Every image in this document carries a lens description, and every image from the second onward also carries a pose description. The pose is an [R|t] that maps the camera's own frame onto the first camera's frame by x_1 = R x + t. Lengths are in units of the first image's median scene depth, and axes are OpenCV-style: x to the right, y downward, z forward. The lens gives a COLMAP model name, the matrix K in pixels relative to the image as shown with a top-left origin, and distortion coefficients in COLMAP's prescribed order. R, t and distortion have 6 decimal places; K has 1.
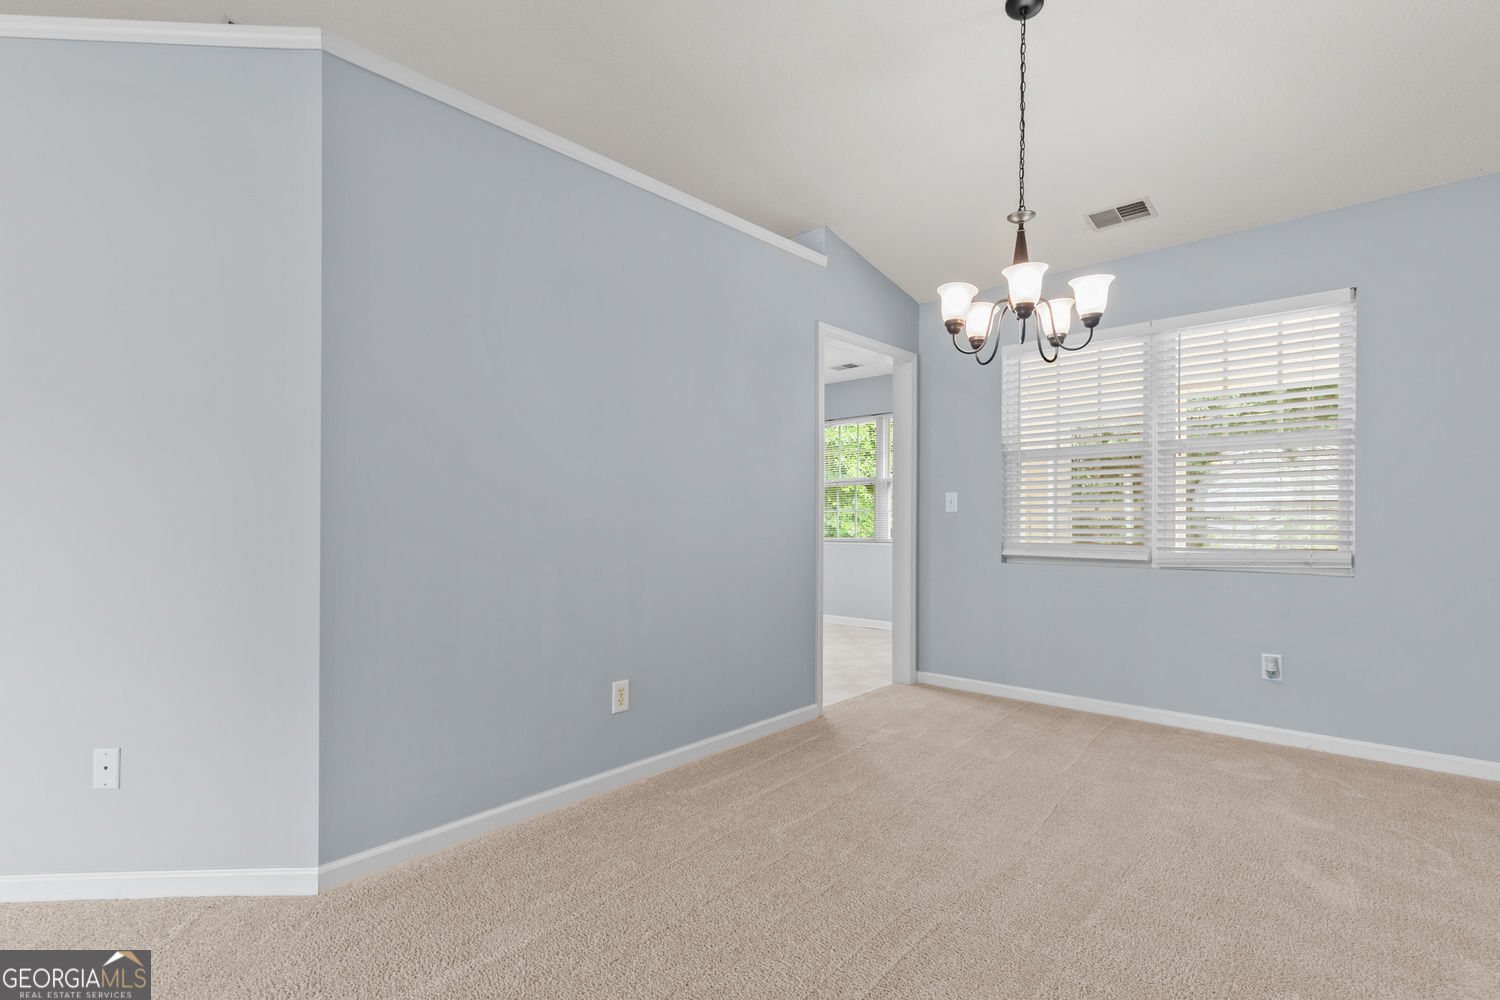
lens RADIAL K [[728.1, 0, 753.4], [0, 728.1, 508.3], [0, 0, 1]] dist [0.009842, 0.000303]
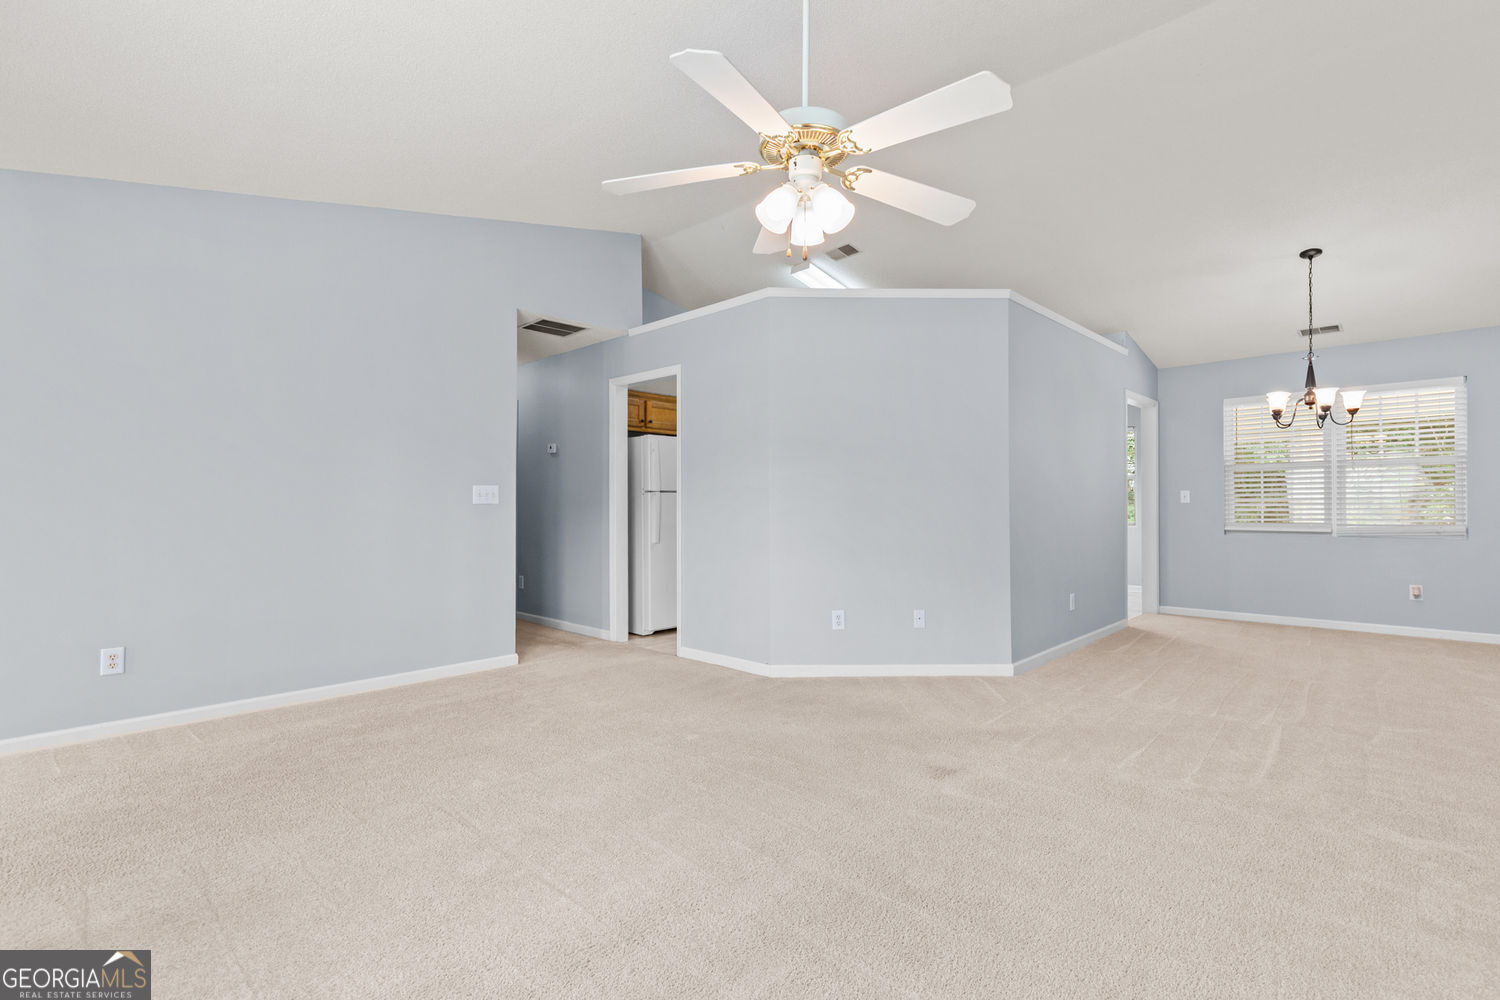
lens RADIAL K [[691.8, 0, 769.6], [0, 691.8, 496.0], [0, 0, 1]] dist [0.004476, -0.000055]
pose [[0.999445, -0.003965, -0.033084, -0.765612], [0.003887, 0.999990, -0.002419, -0.013149], [0.033093, 0.002289, 0.999450, -0.692914]]
